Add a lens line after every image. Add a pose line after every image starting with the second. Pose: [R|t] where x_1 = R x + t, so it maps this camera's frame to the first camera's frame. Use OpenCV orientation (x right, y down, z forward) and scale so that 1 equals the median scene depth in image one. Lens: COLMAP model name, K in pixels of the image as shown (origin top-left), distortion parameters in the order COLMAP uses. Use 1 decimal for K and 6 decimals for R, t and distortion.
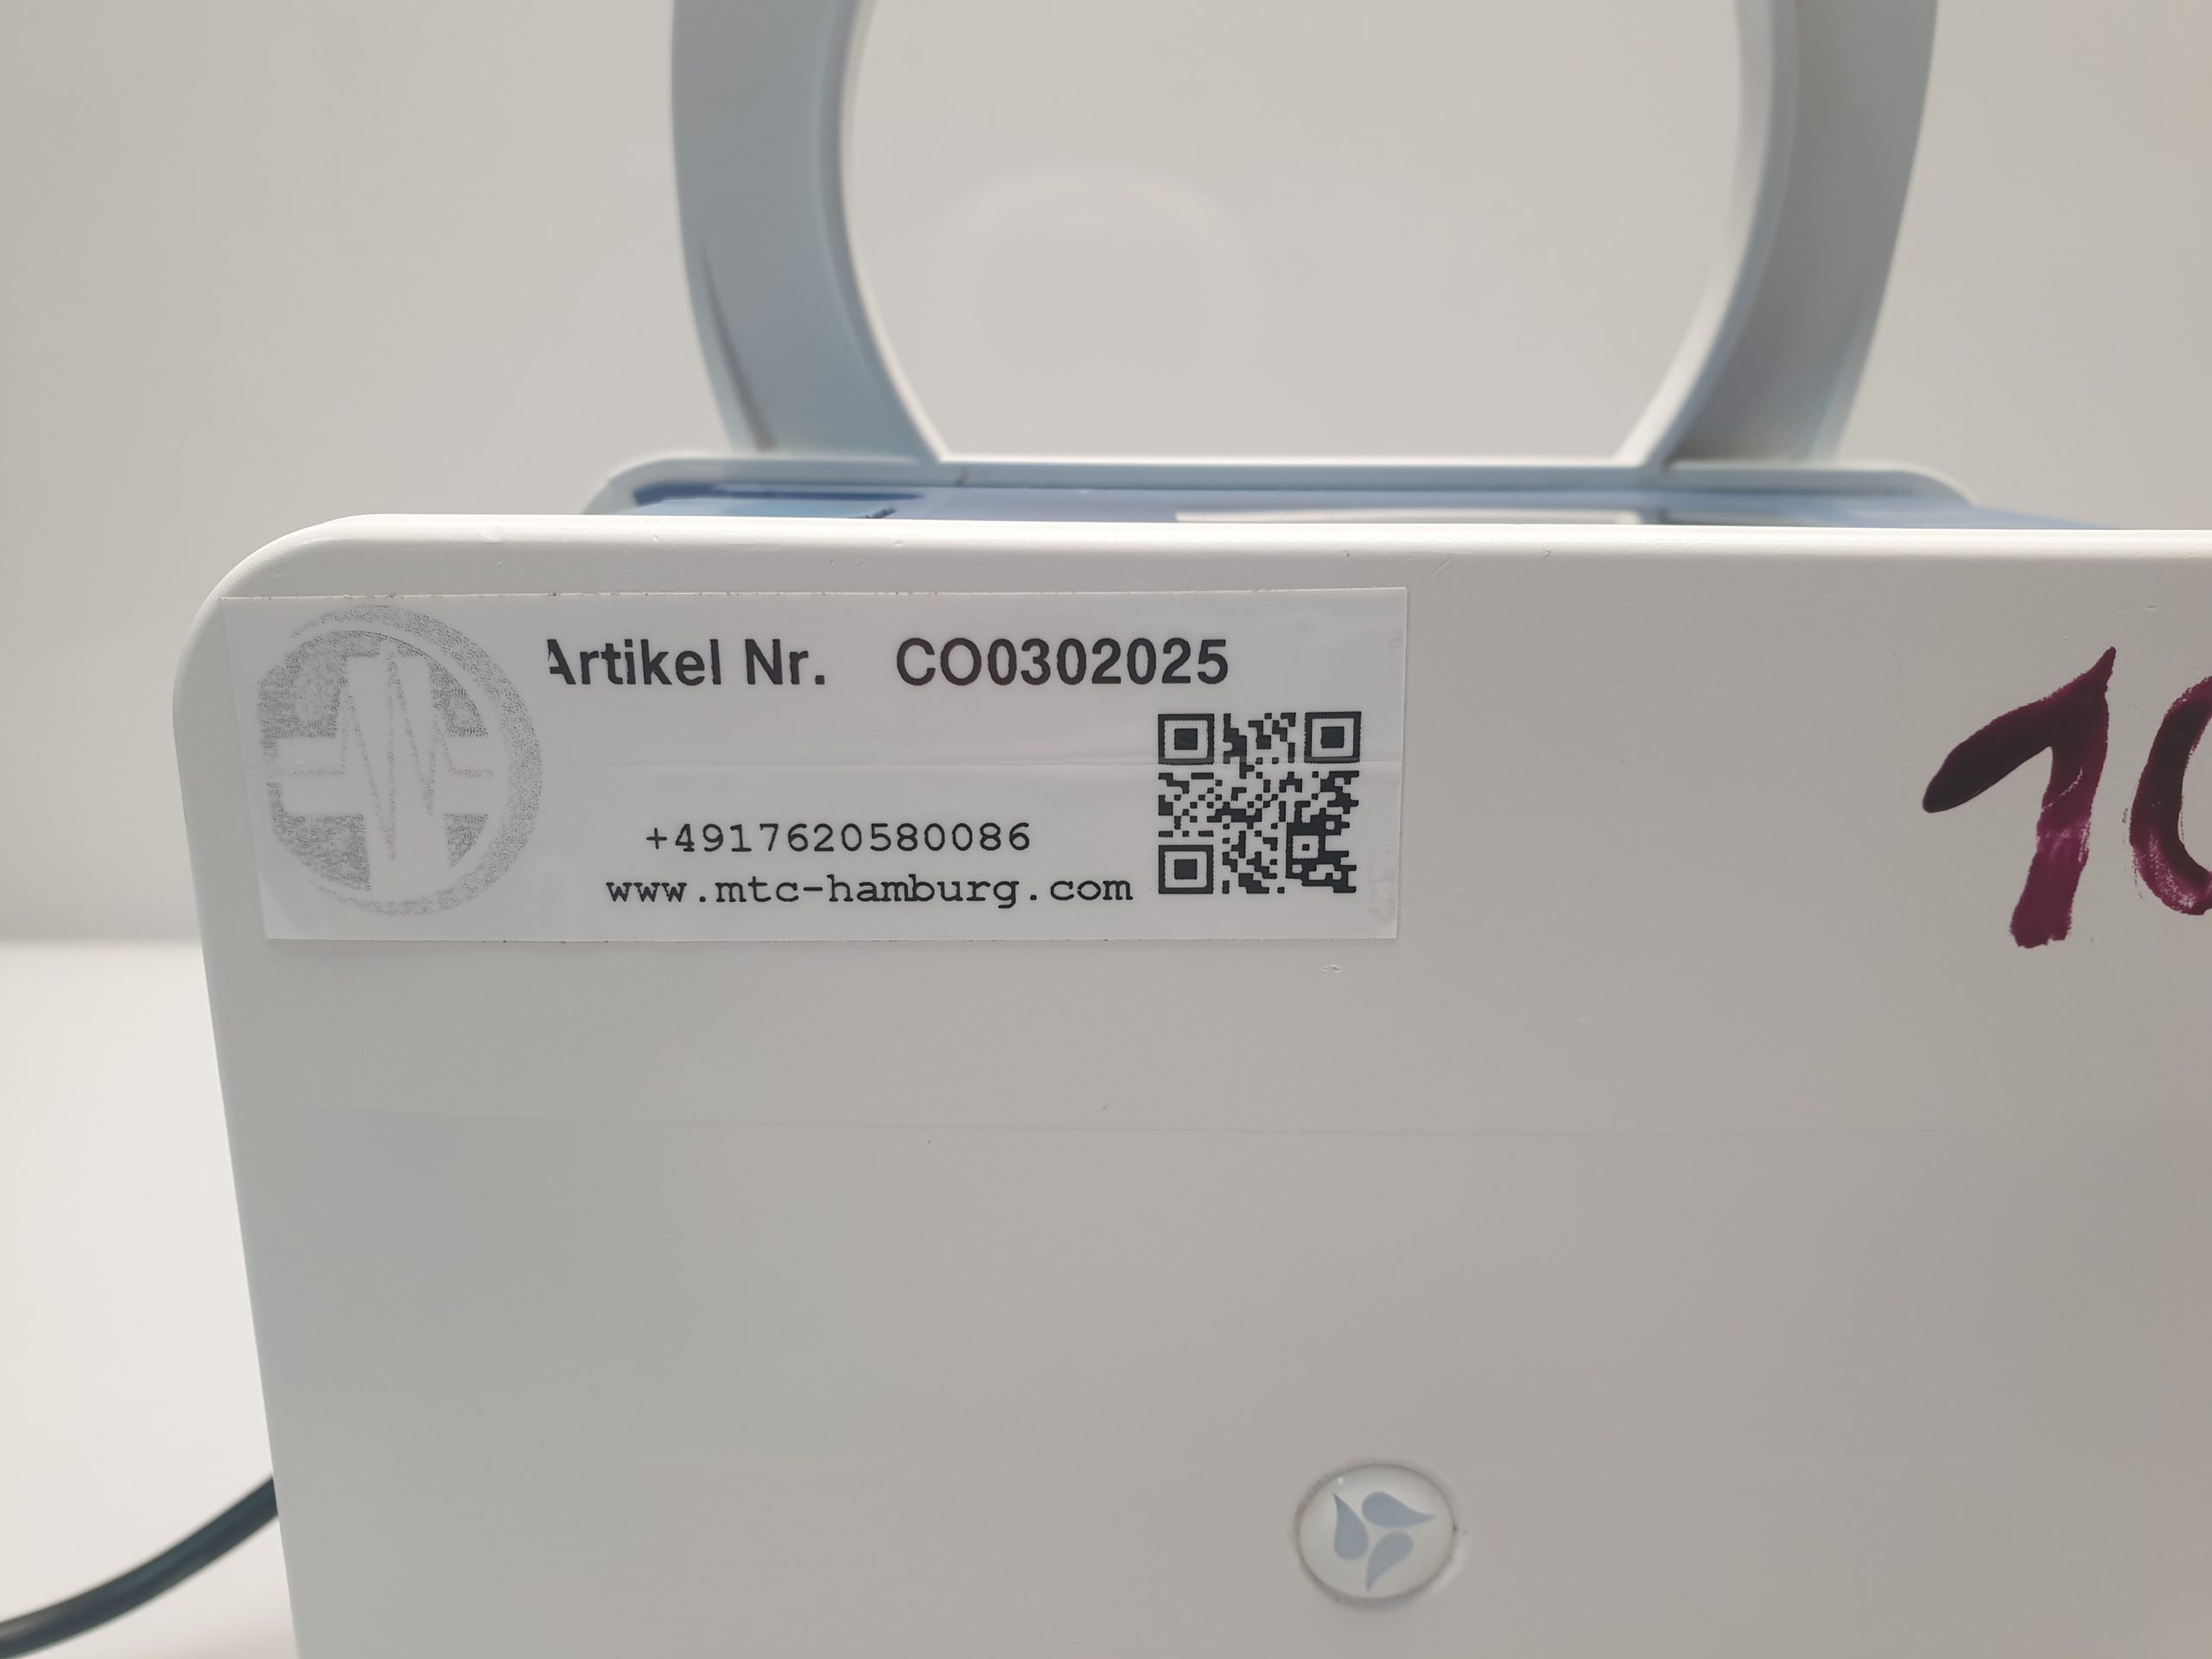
lens RADIAL K [[1873.0, 0, 1118.1], [0, 1873.0, 876.3], [0, 0, 1]] dist [0.170438, -0.657912]
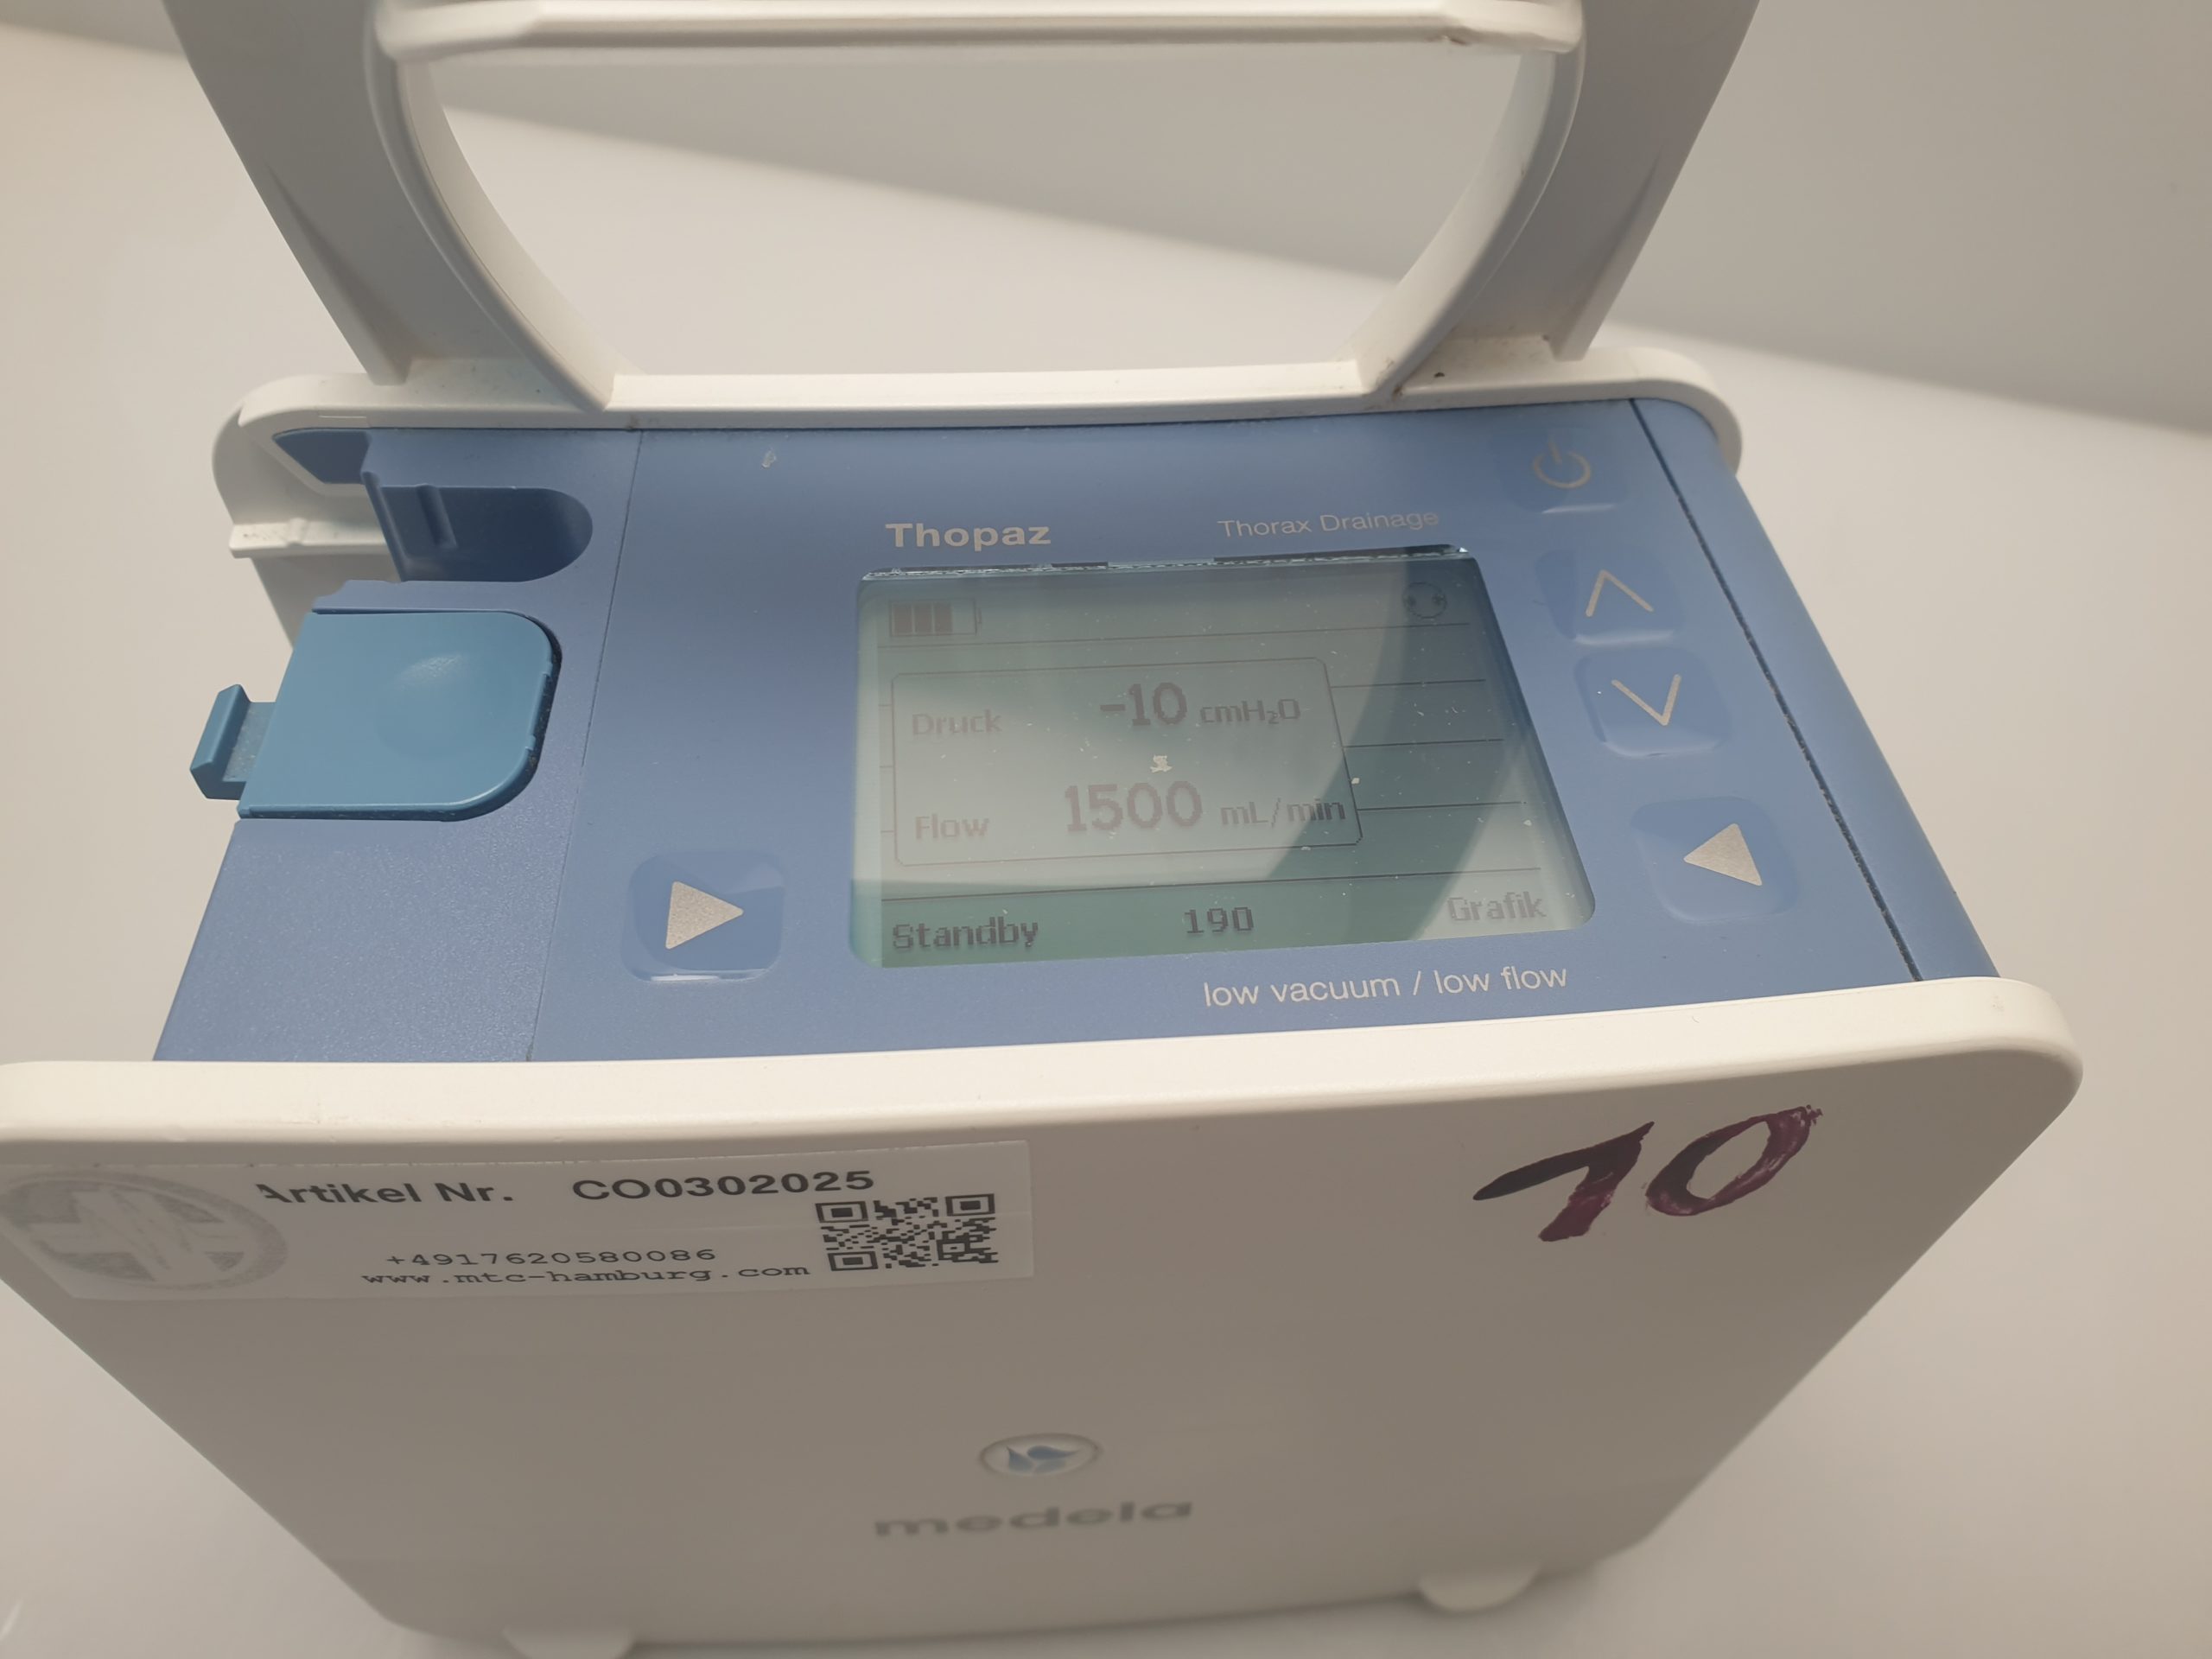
lens RADIAL K [[1802.6, 0, 1101.8], [0, 1802.6, 788.2], [0, 0, 1]] dist [0.121242, -0.547799]
pose [[0.997757, -0.034930, 0.057097, 0.138708], [-0.005695, 0.805644, 0.592373, -0.927273], [-0.066691, -0.591370, 0.803638, 0.251846]]
